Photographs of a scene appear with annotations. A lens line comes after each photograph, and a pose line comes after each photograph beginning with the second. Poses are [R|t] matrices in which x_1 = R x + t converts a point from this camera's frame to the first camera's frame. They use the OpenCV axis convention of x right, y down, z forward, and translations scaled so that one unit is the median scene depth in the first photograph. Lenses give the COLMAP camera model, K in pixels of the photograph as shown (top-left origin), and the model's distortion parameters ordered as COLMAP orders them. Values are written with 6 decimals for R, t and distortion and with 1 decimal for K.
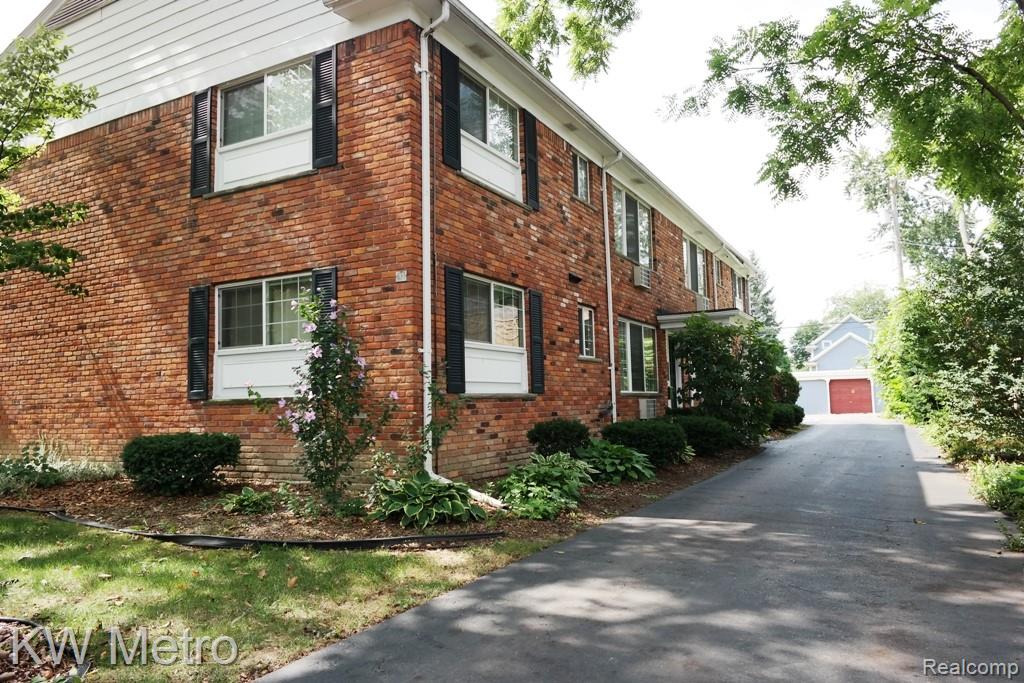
lens RADIAL K [[721.6, 0, 509.4], [0, 721.6, 343.8], [0, 0, 1]] dist [-0.008329, 0.004585]
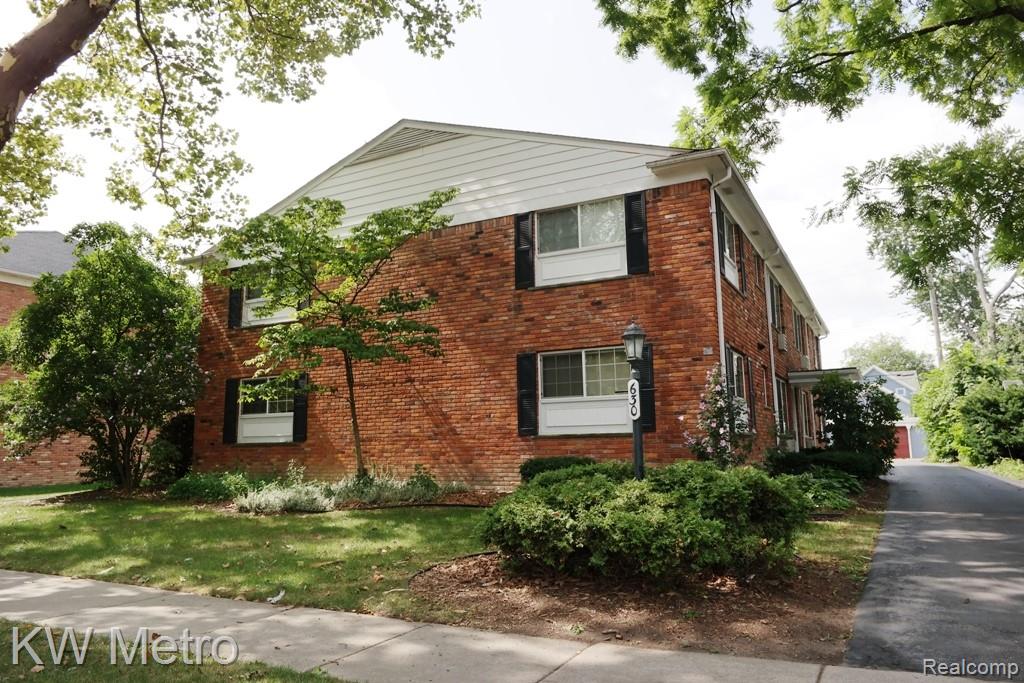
lens RADIAL K [[721.6, 0, 513.0], [0, 721.6, 339.0], [0, 0, 1]] dist [-0.008329, 0.004585]
pose [[0.999923, 0.009581, 0.007893, -0.460802], [-0.009005, 0.997497, -0.070126, -0.008640], [-0.008545, 0.070050, 0.997507, -0.389336]]
